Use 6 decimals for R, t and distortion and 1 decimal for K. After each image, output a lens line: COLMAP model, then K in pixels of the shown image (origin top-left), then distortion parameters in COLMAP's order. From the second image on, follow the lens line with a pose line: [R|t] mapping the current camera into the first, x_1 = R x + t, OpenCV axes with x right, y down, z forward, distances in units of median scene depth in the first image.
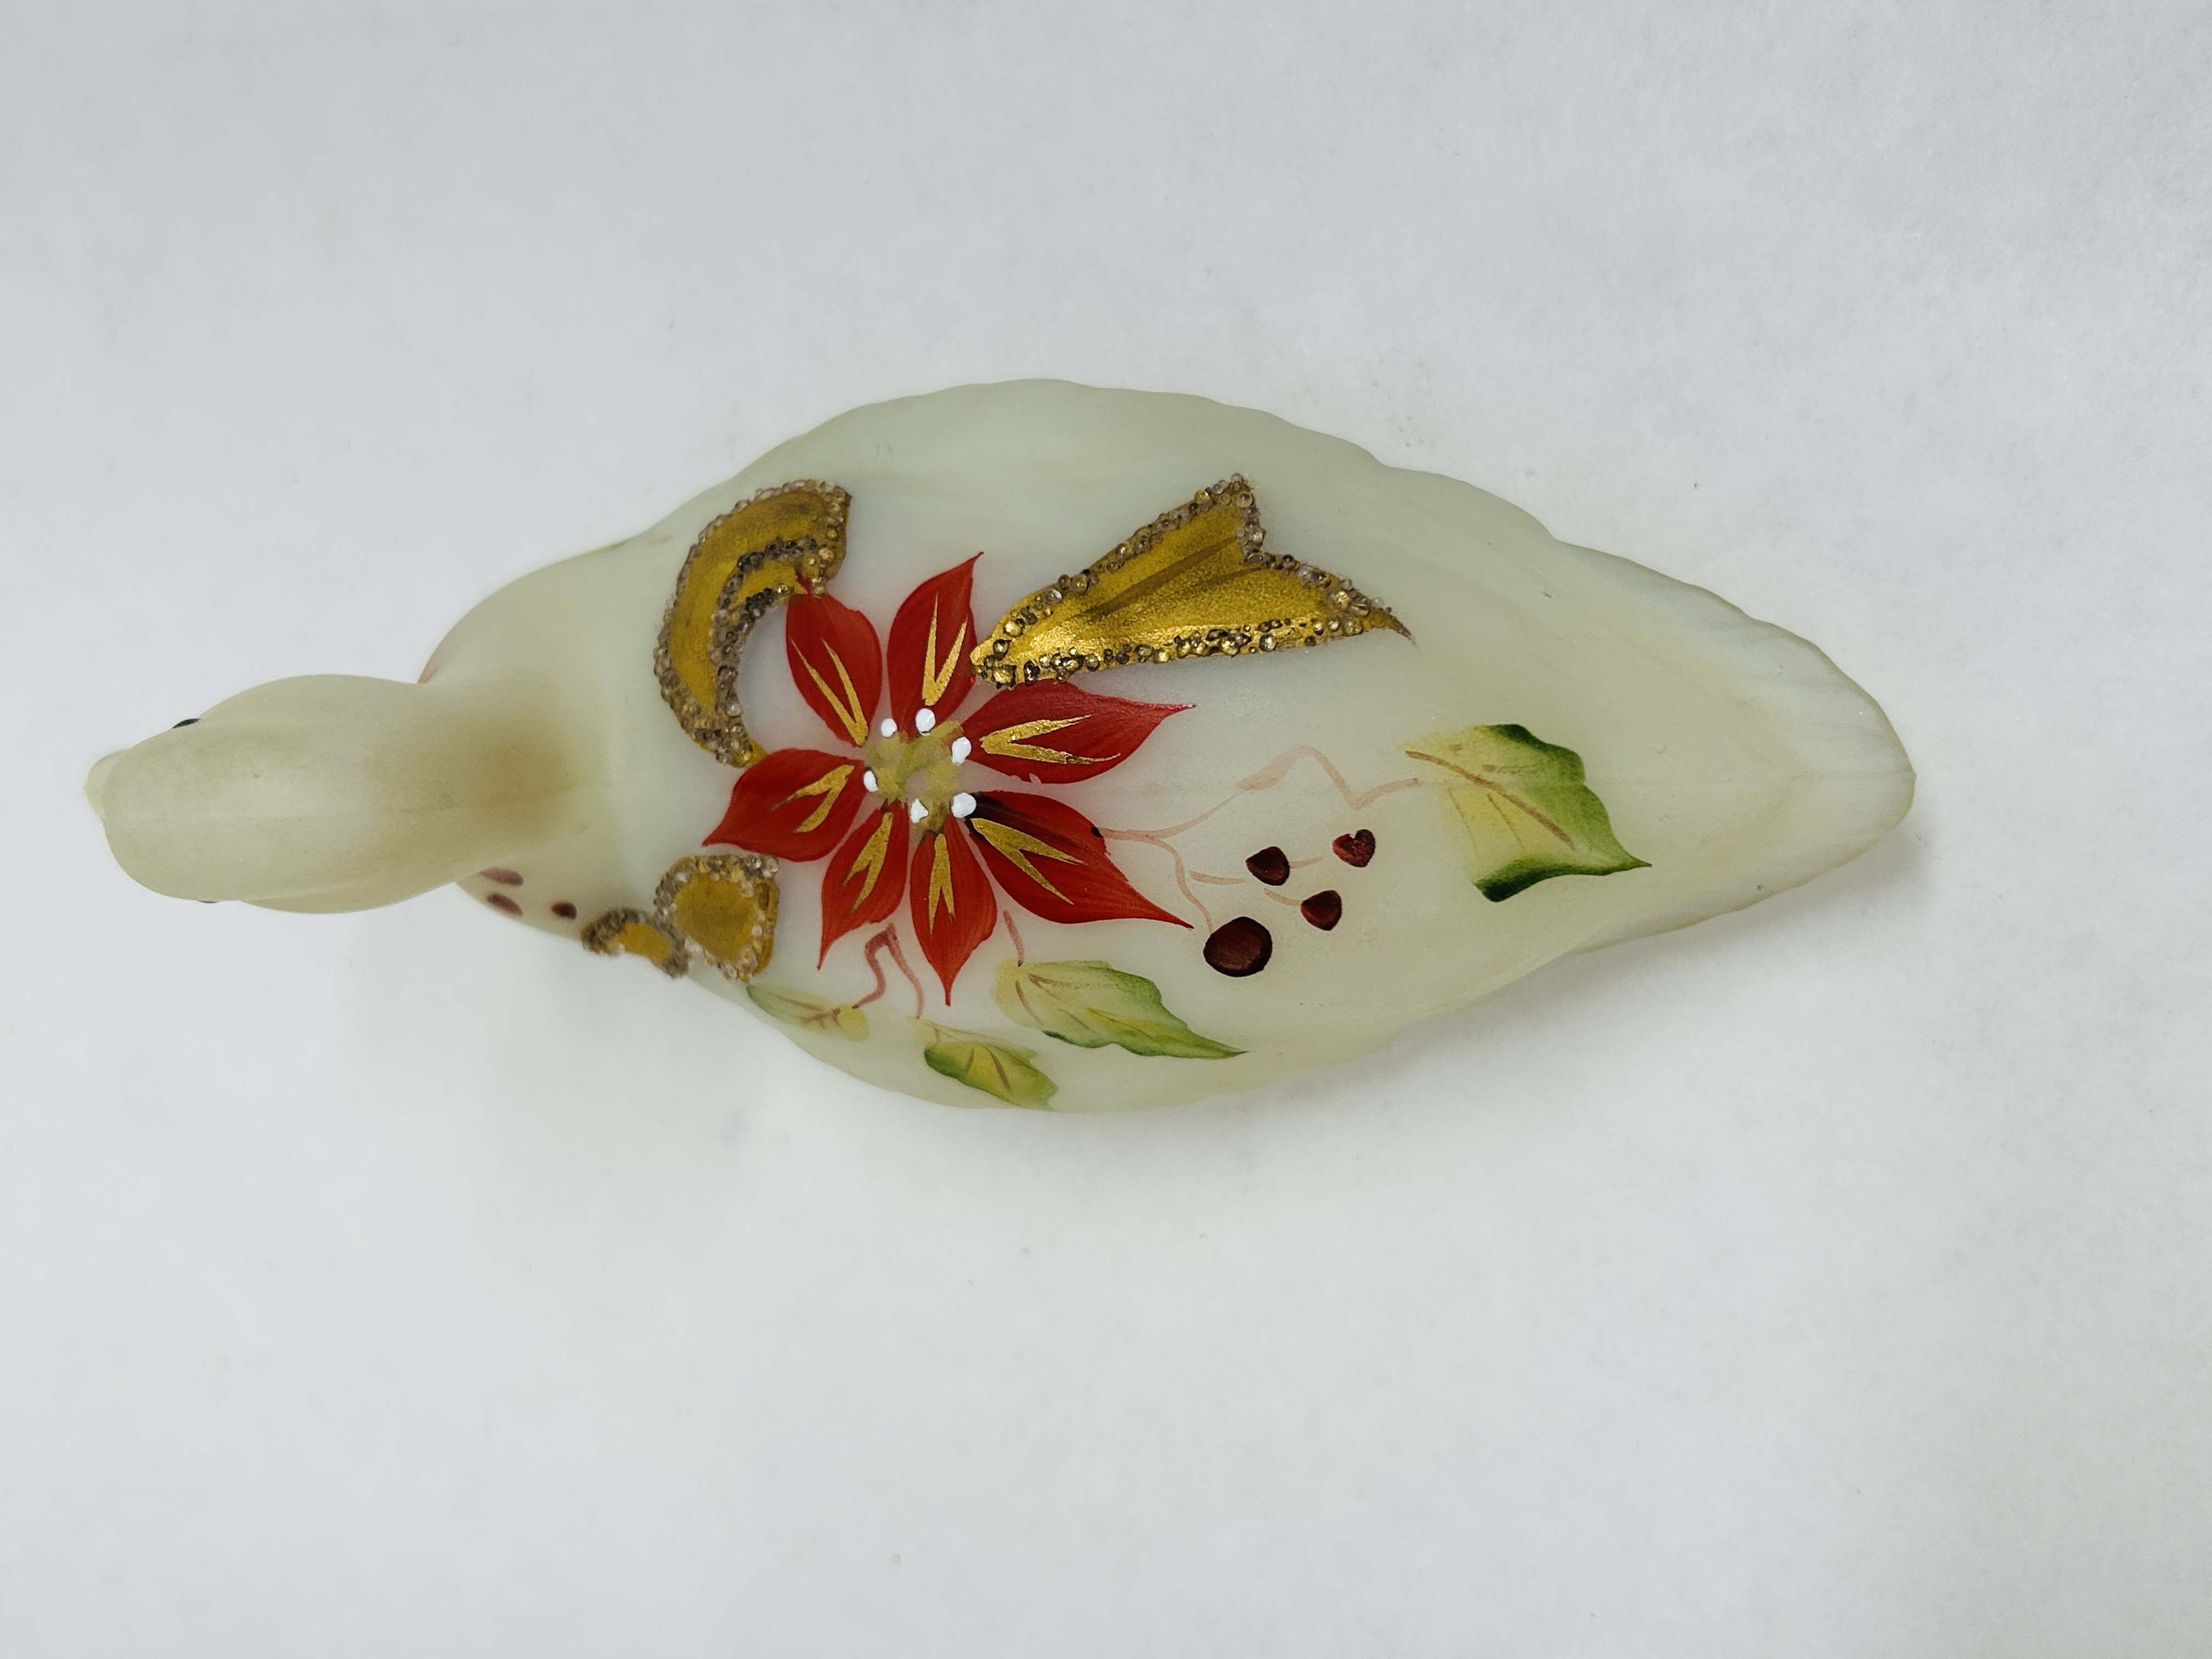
lens RADIAL K [[2463.4, 0, 1106.0], [0, 2463.4, 829.5], [0, 0, 1]] dist [0.140599, -0.571273]
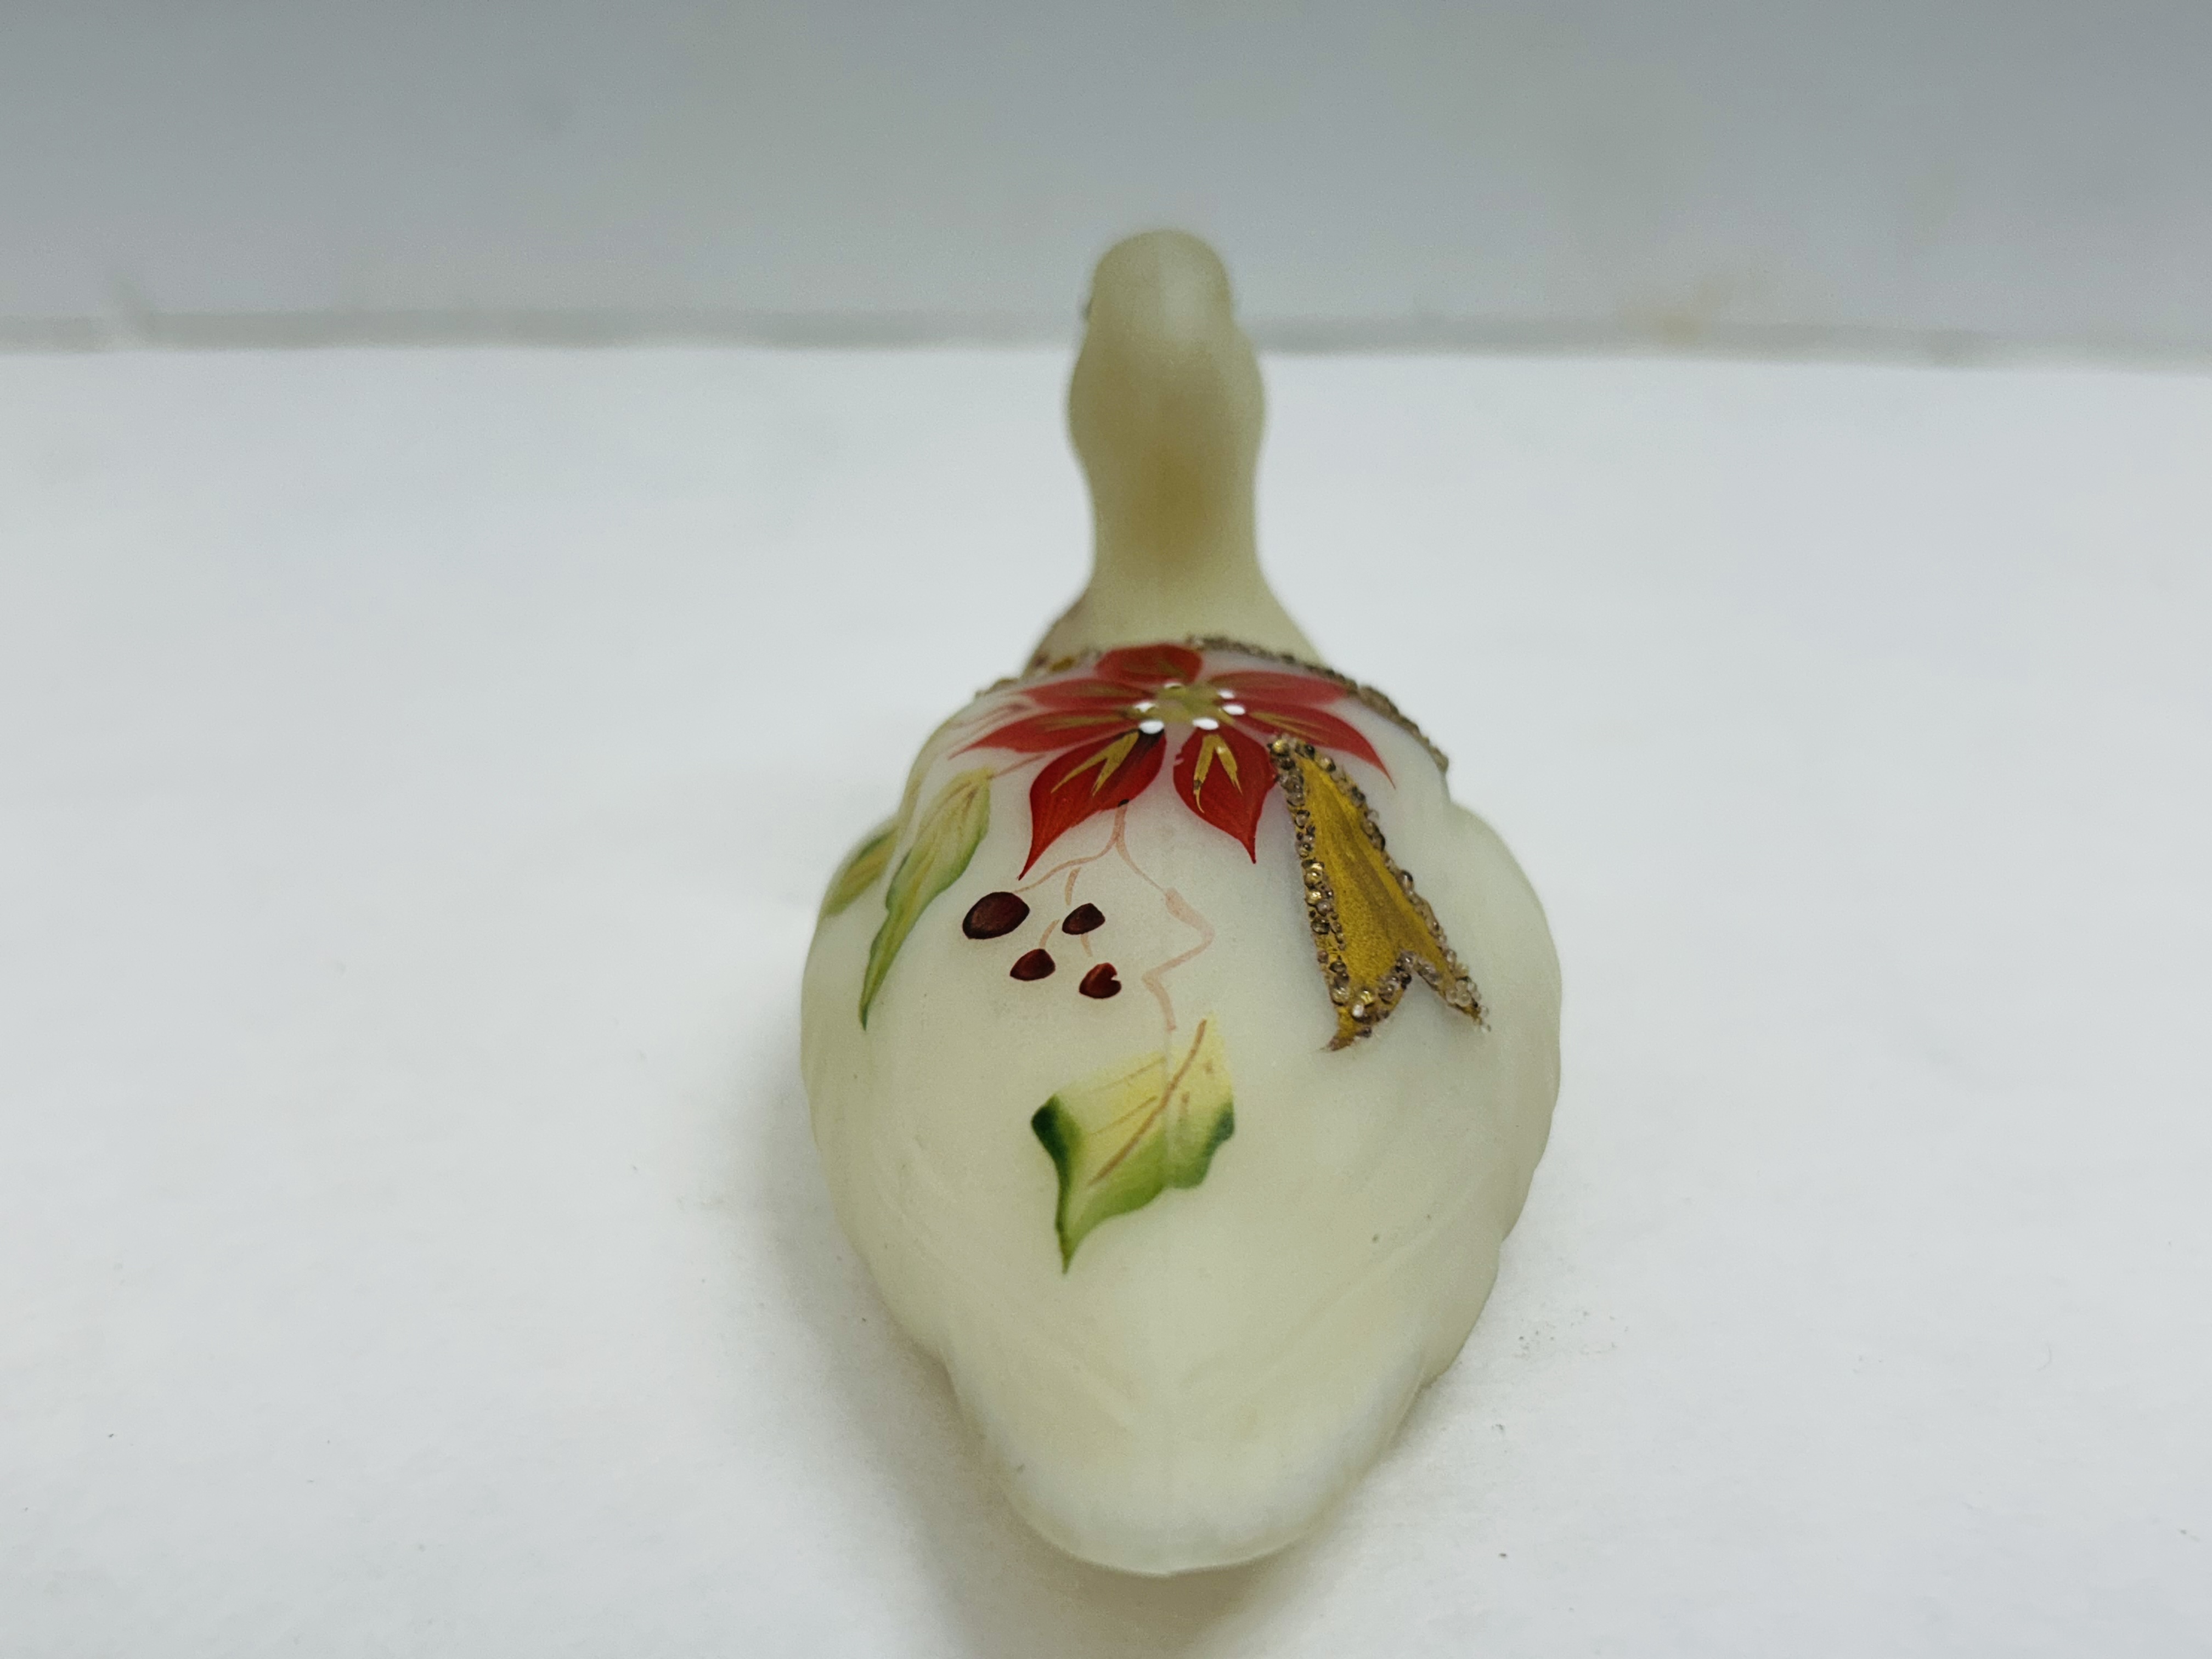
lens RADIAL K [[2463.4, 0, 1106.0], [0, 2463.4, 829.5], [0, 0, 1]] dist [0.140599, -0.571273]
pose [[-0.038219, 0.757907, -0.651242, 0.631622], [-0.996206, -0.079894, -0.034516, 0.040232], [-0.078190, 0.647451, 0.758085, 0.254353]]
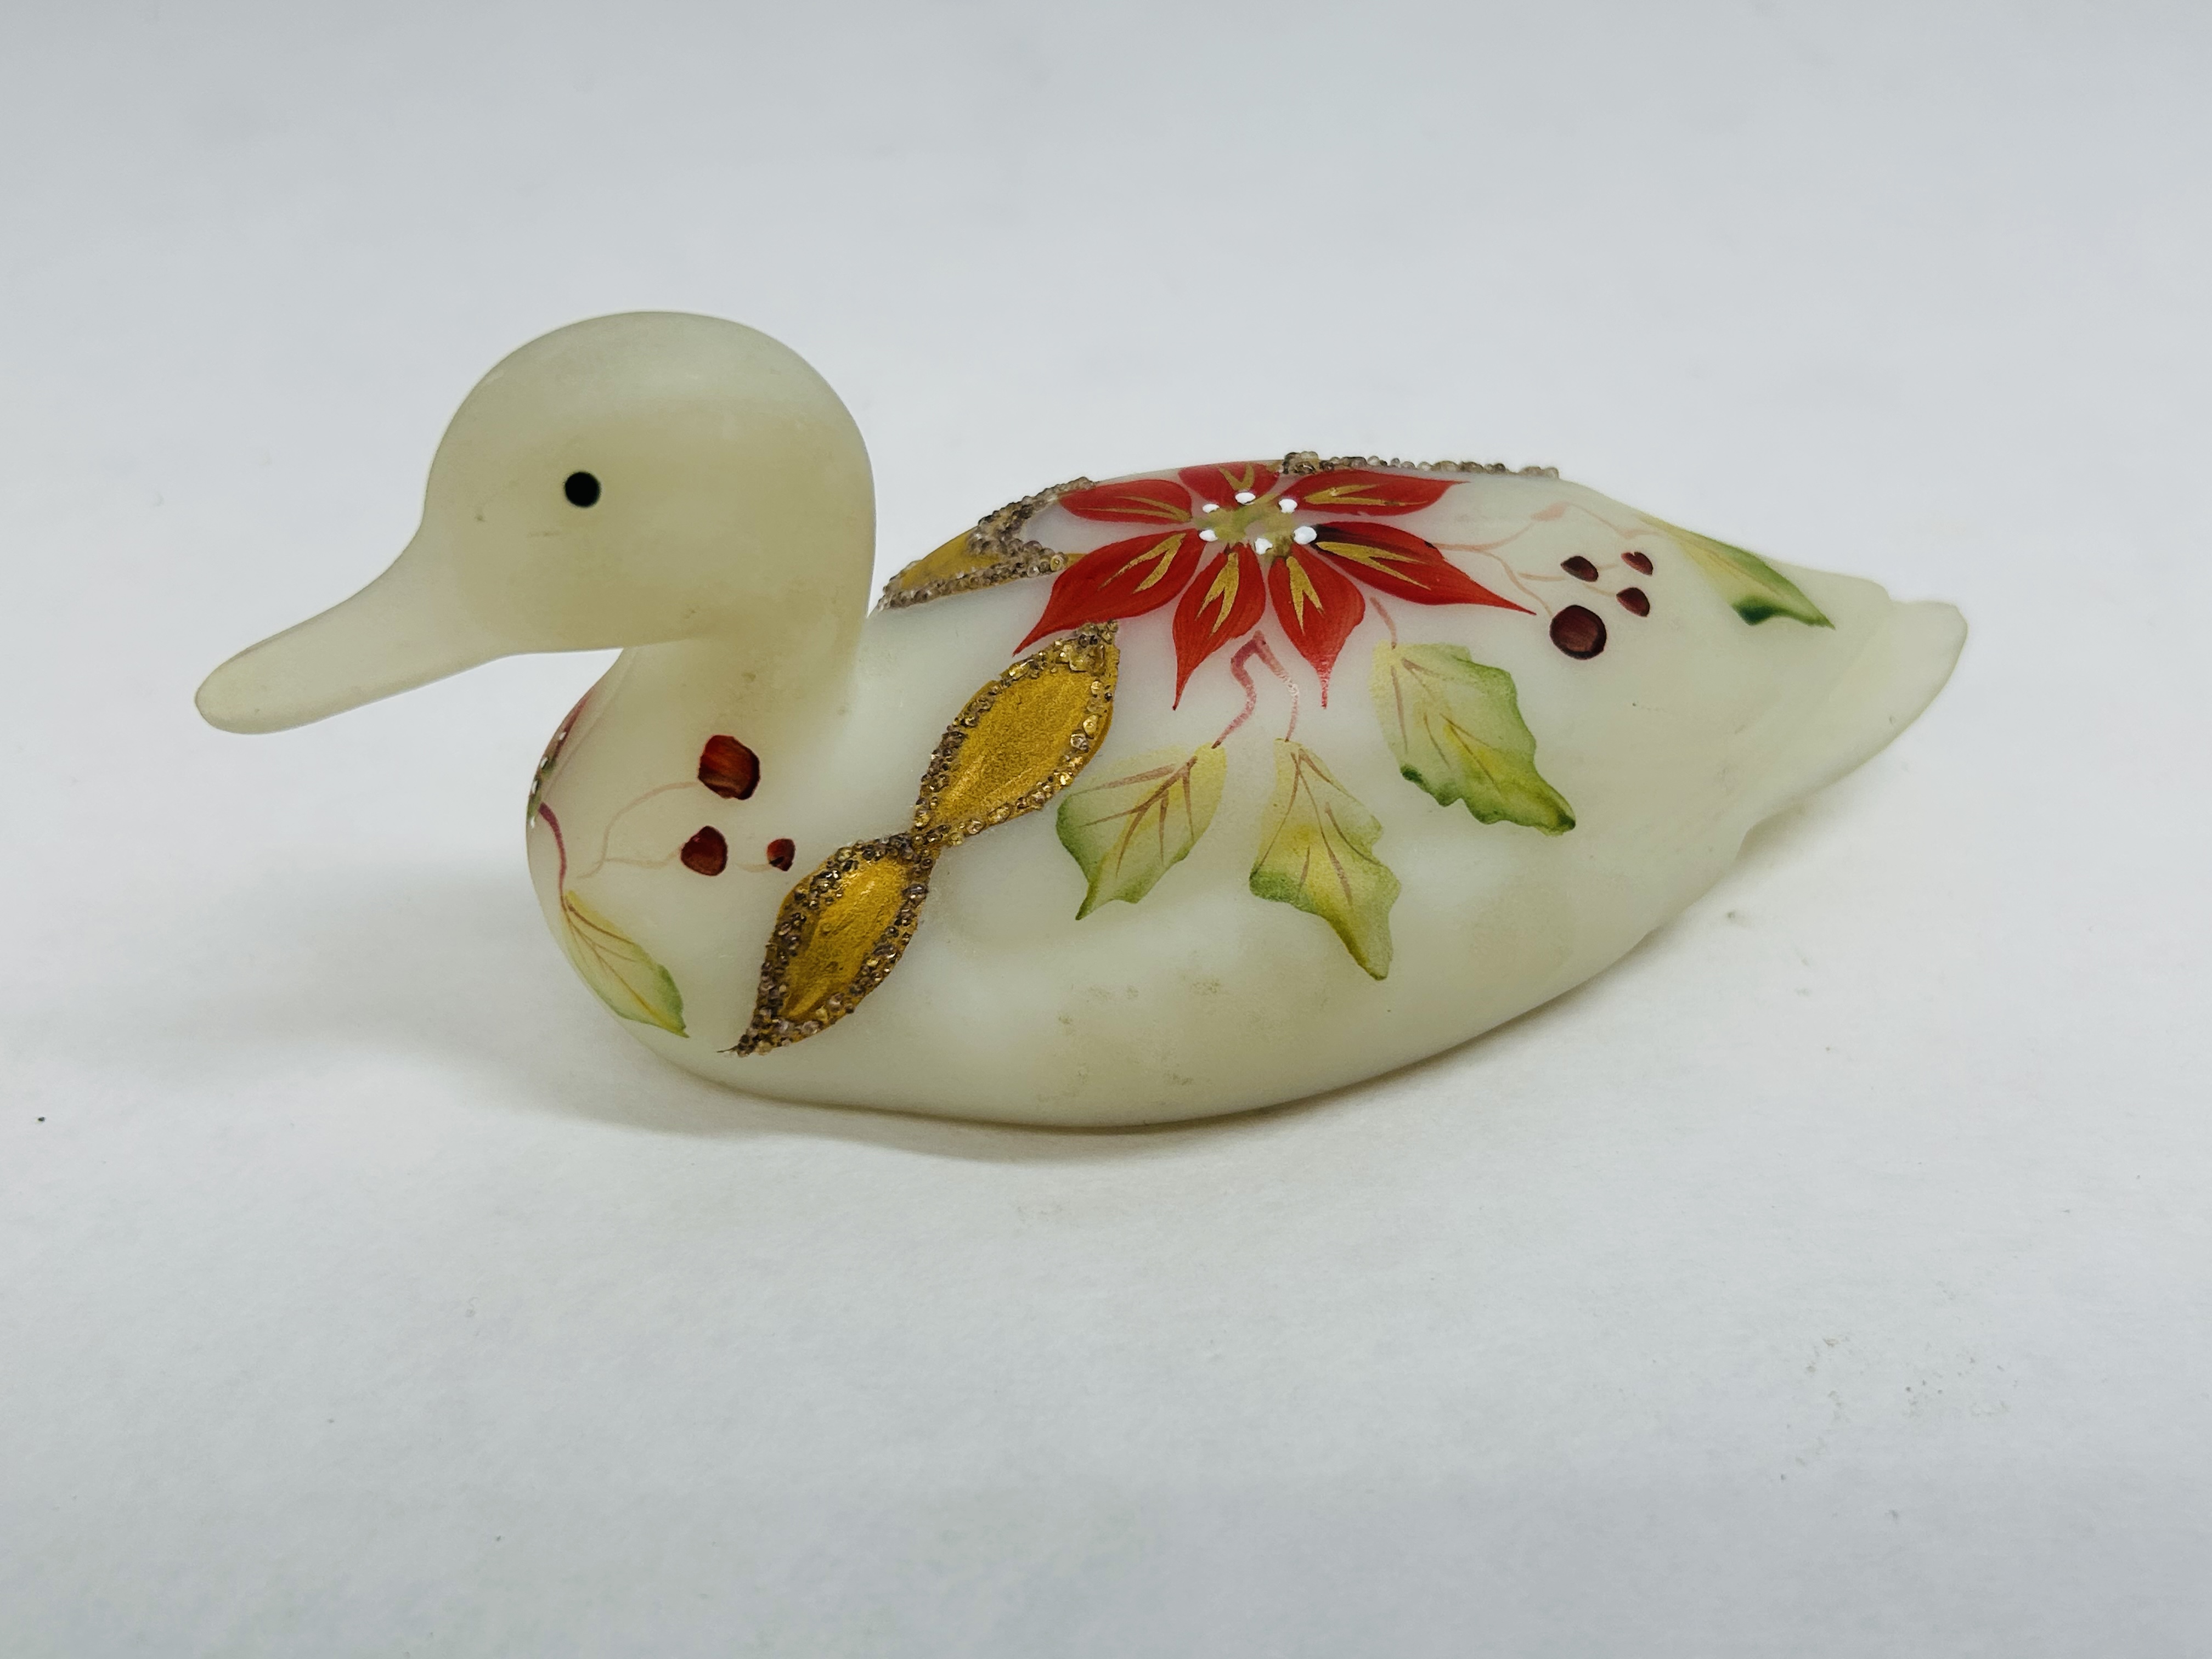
lens RADIAL K [[2463.4, 0, 1106.0], [0, 2463.4, 829.5], [0, 0, 1]] dist [0.140599, -0.571273]
pose [[0.883845, 0.149284, 0.443320, -0.584779], [0.307216, 0.529427, -0.790776, 0.870634], [-0.352756, 0.835118, 0.422068, 0.677344]]
